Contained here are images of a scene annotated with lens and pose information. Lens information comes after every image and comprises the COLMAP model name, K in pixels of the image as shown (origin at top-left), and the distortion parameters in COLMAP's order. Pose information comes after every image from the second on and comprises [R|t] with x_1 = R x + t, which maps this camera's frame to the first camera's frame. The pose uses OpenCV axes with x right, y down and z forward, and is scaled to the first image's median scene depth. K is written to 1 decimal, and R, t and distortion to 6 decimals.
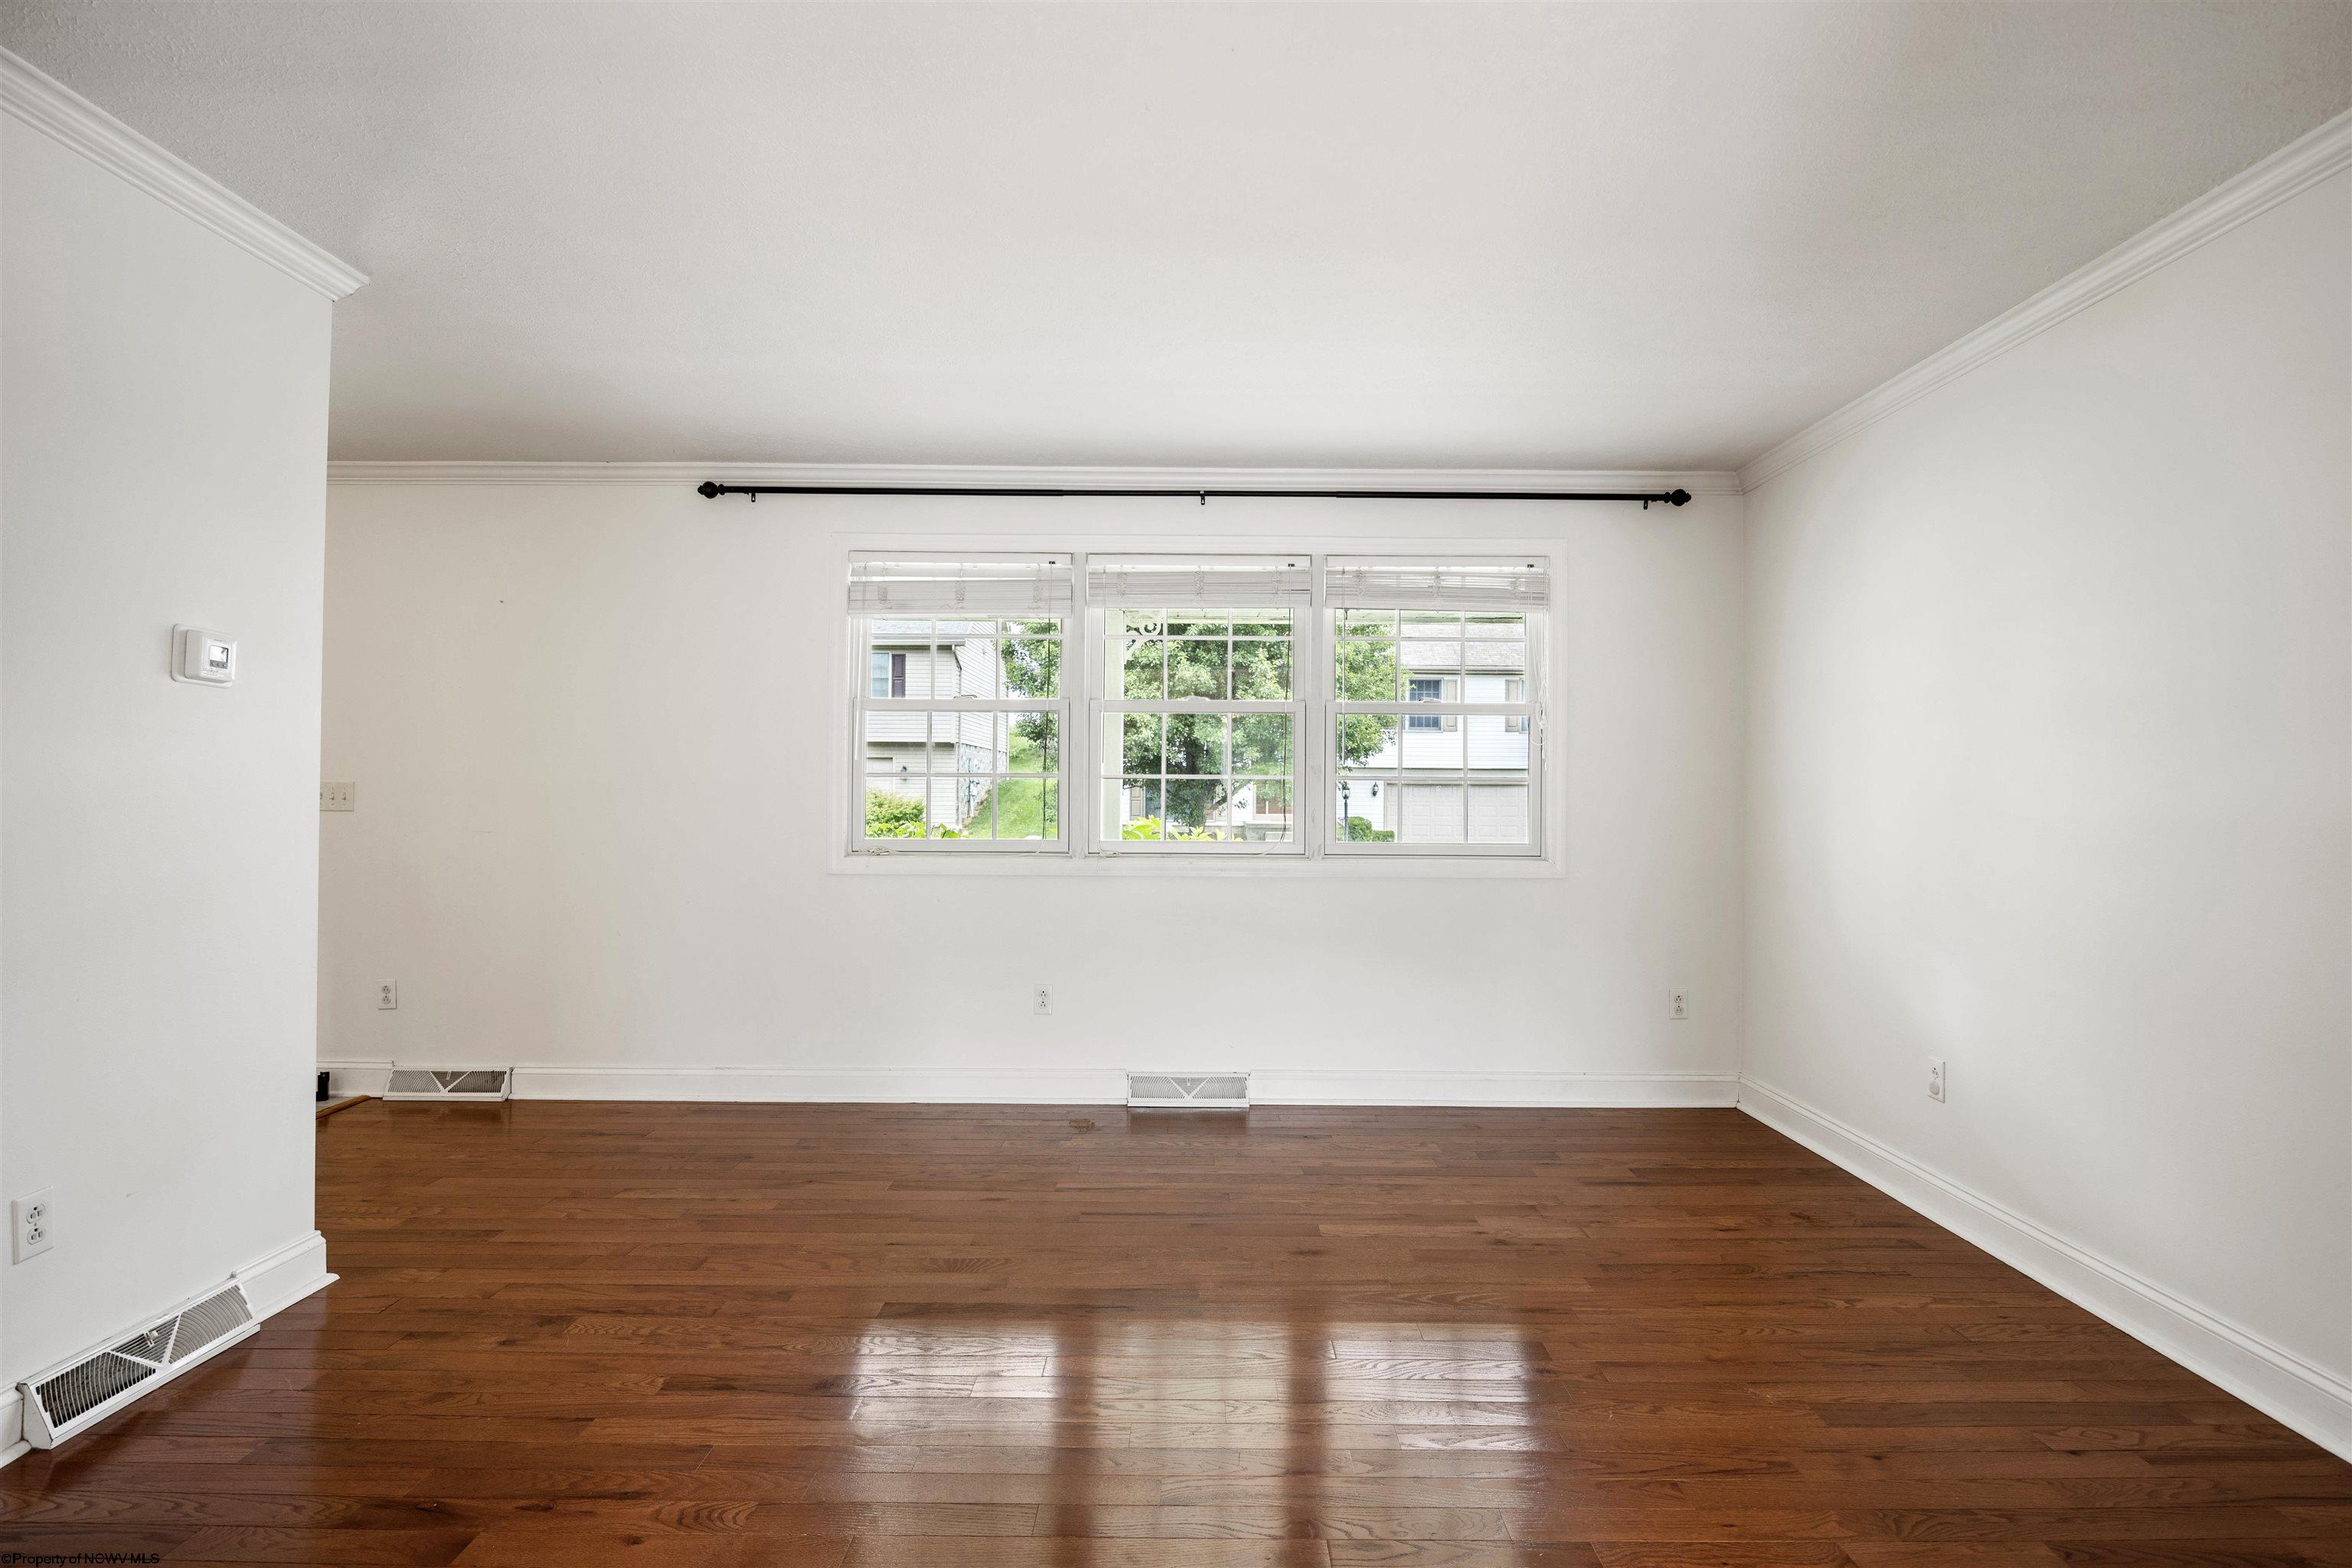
lens RADIAL K [[1169.7, 0, 1194.9], [0, 1169.7, 781.4], [0, 0, 1]] dist [-0.007320, 0.000134]
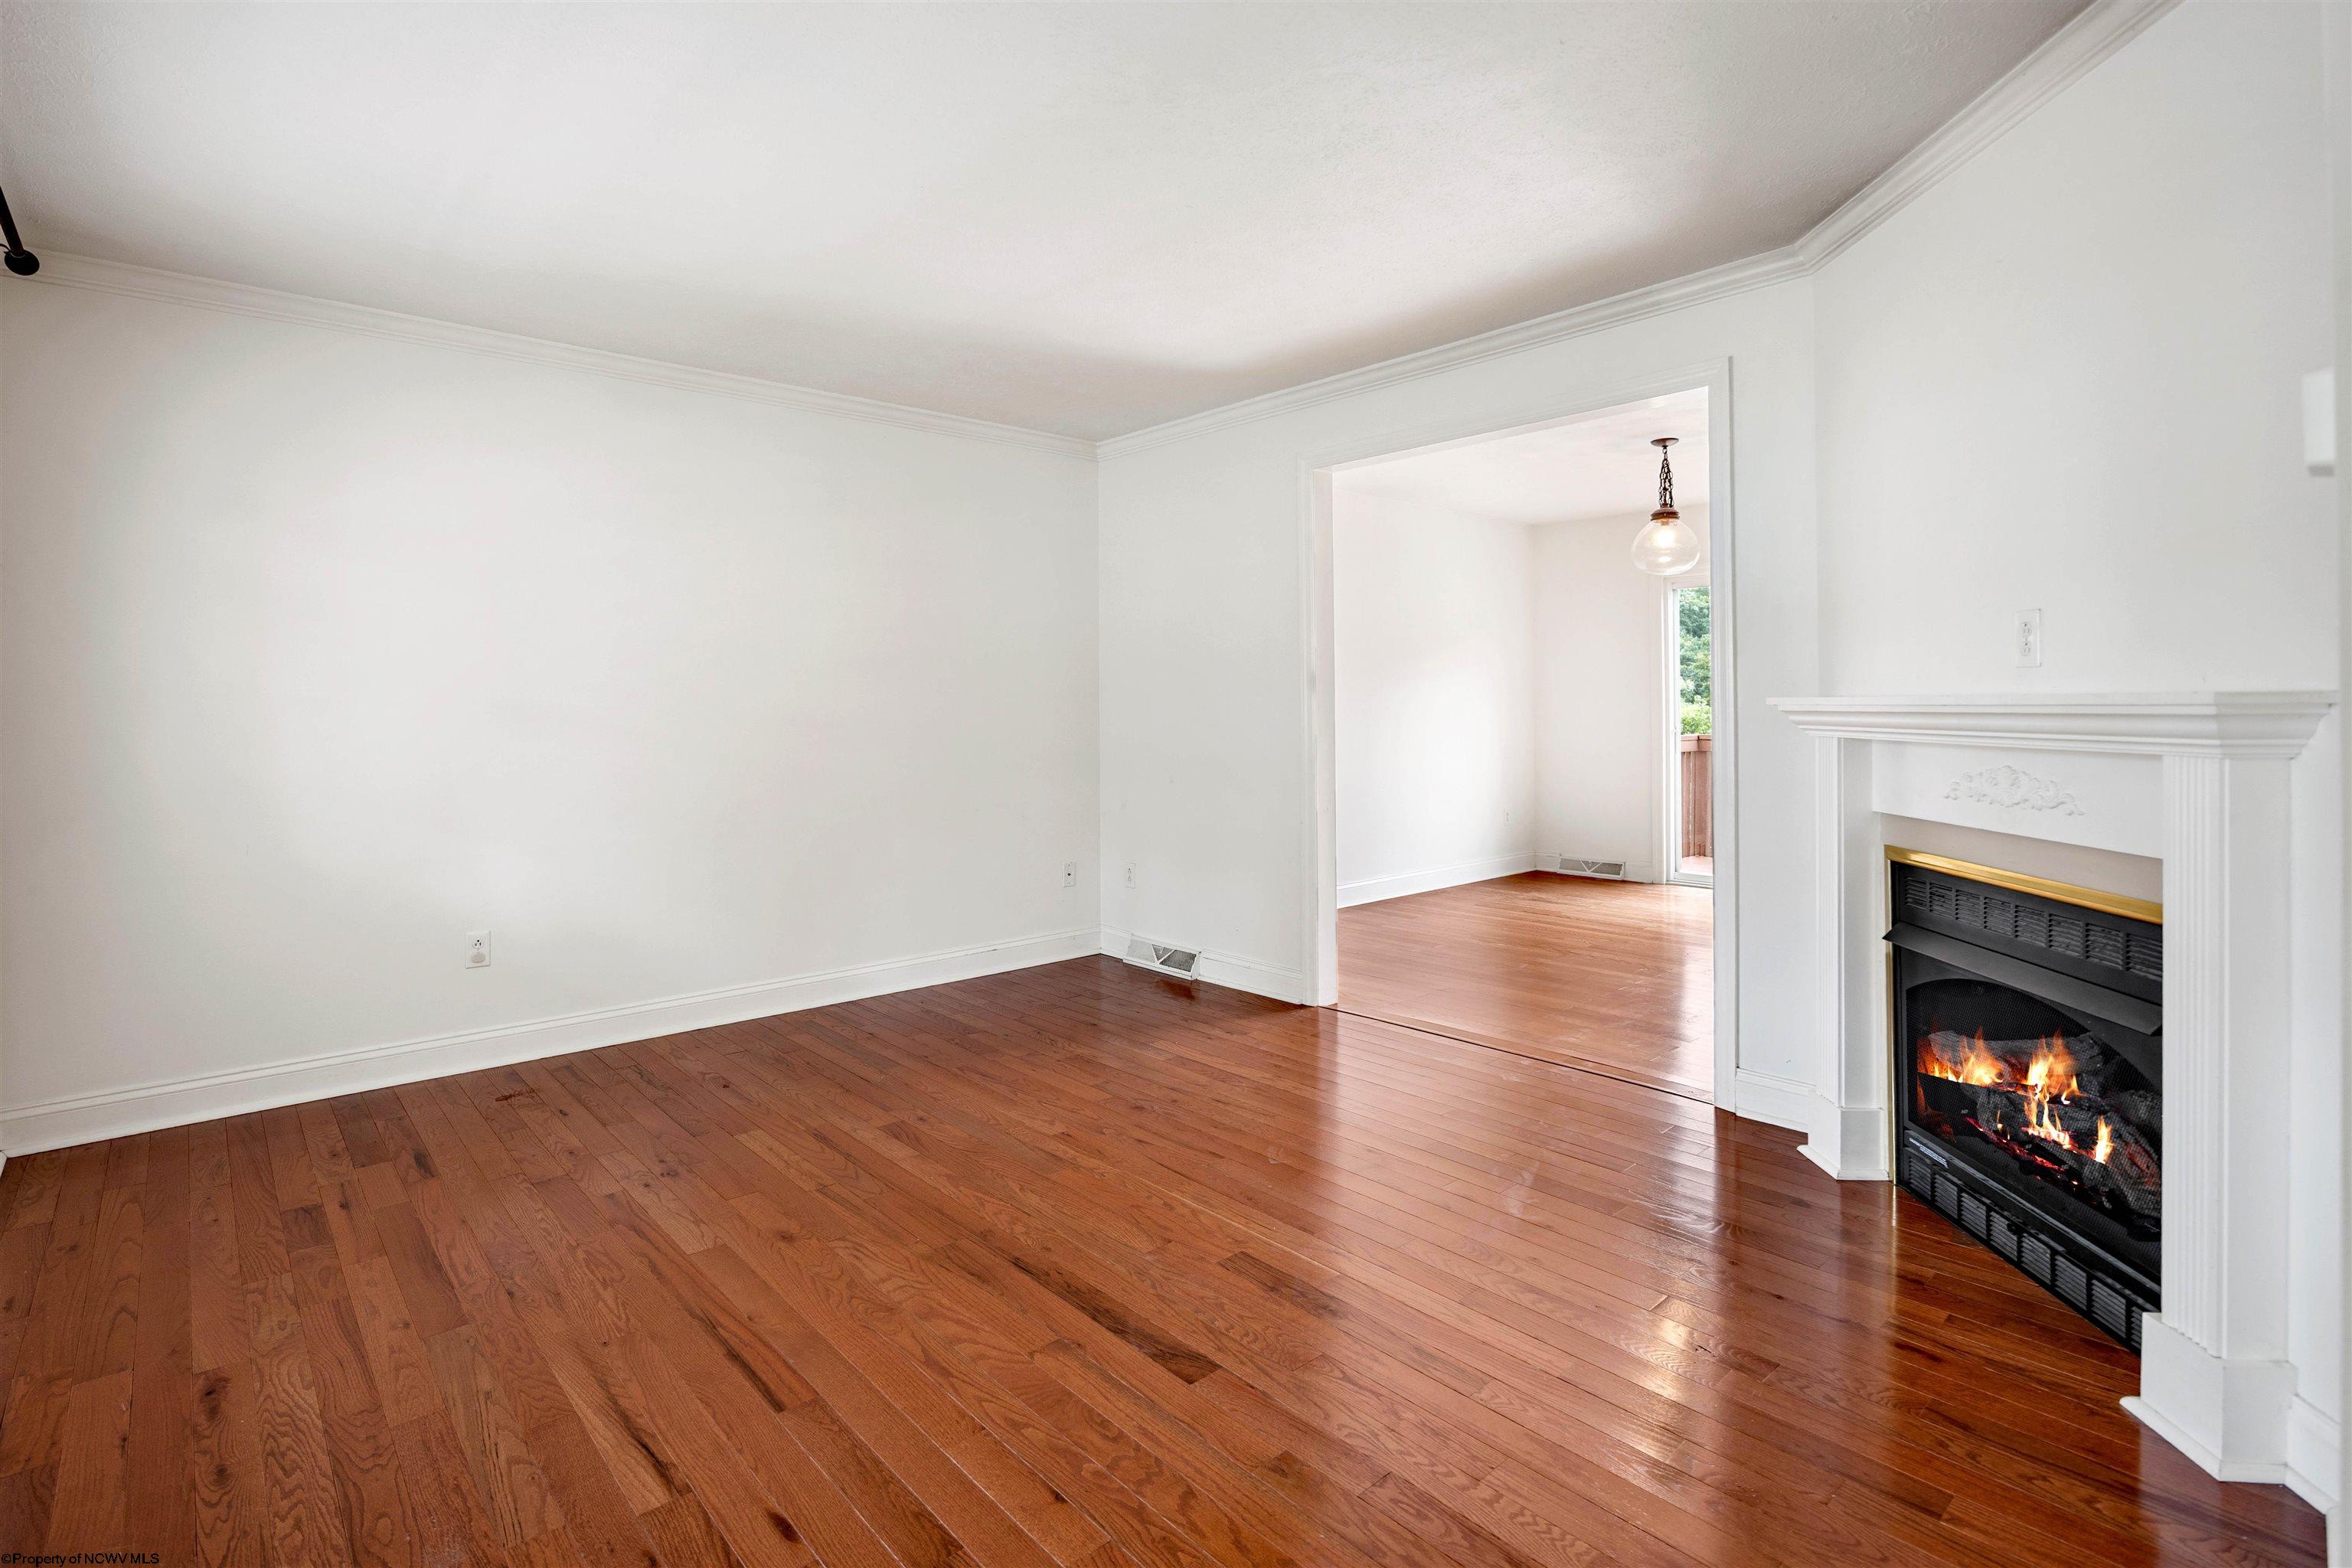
lens RADIAL K [[1100.9, 0, 1177.4], [0, 1100.9, 698.2], [0, 0, 1]] dist [-0.034042, -0.000026]
pose [[-0.676309, 0.003324, 0.736610, -0.574185], [-0.004527, 0.999952, -0.008669, 0.008148], [-0.736604, -0.009197, -0.676262, 1.098763]]
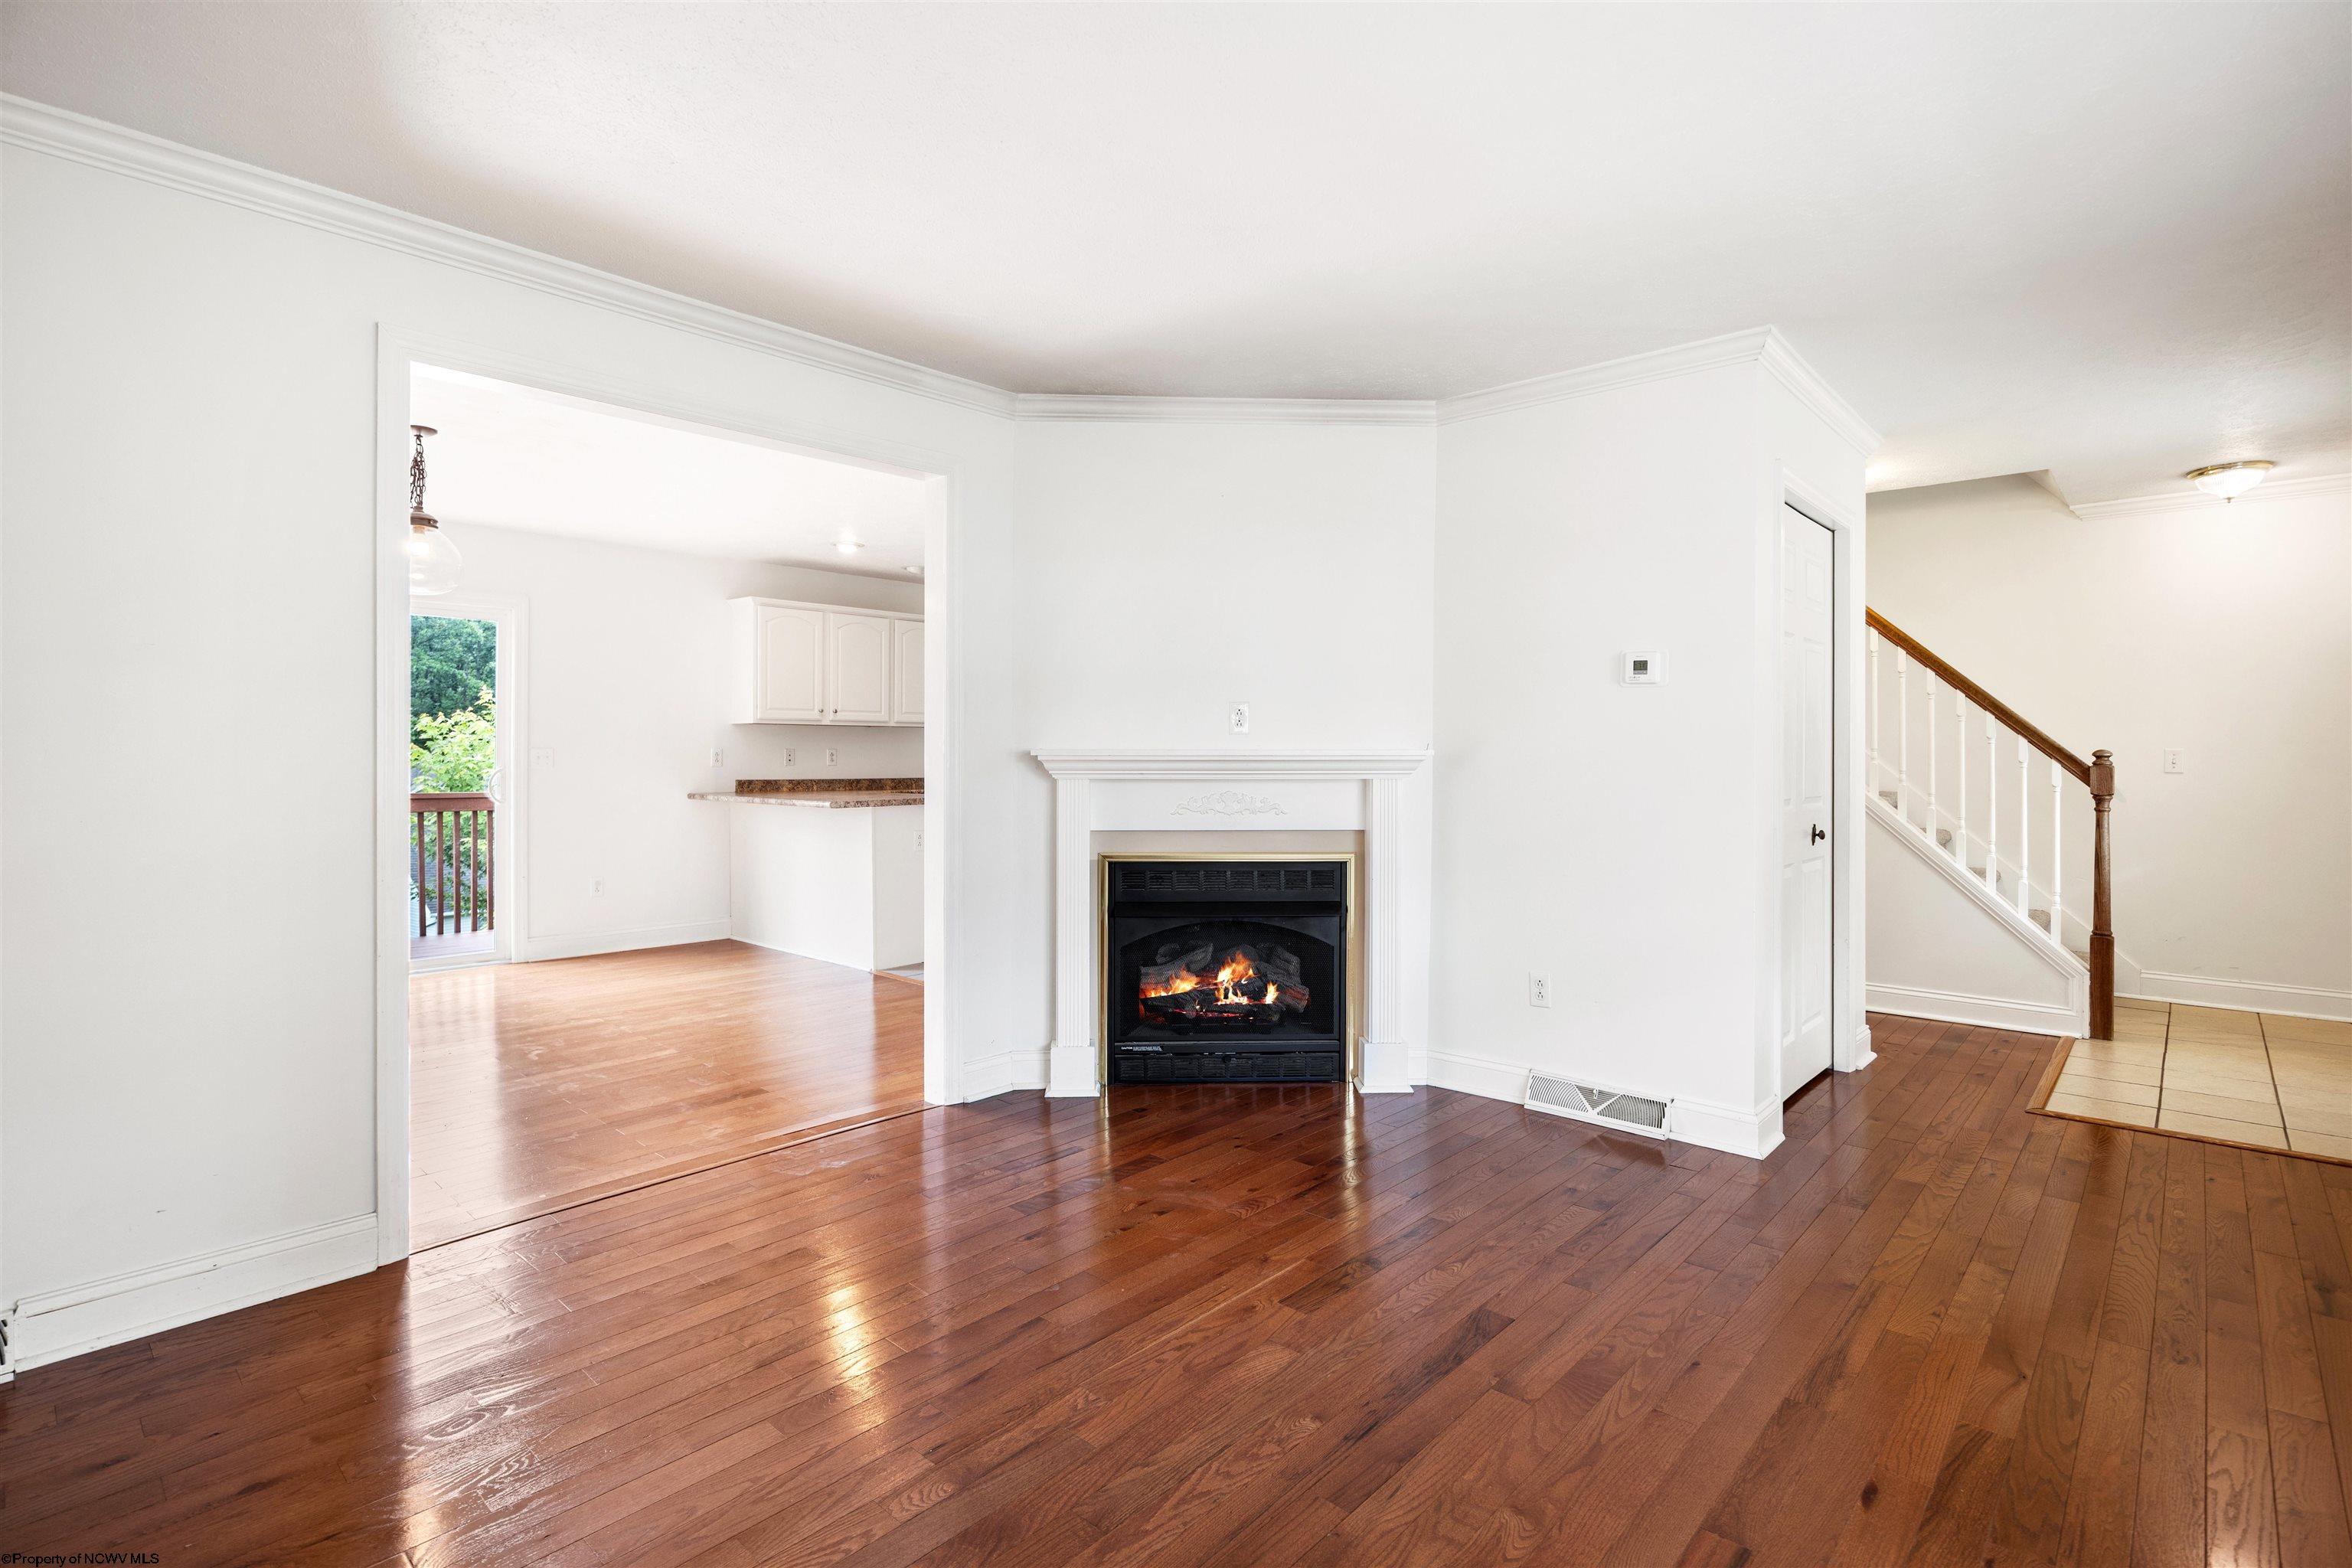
lens RADIAL K [[1094.9, 0, 1178.0], [0, 1094.9, 754.1], [0, 0, 1]] dist [-0.017217, -0.000140]
pose [[-0.683026, -0.007806, -0.730353, 0.393982], [0.000040, 0.999942, -0.010725, 0.012721], [0.730394, -0.007355, -0.682986, 1.028060]]
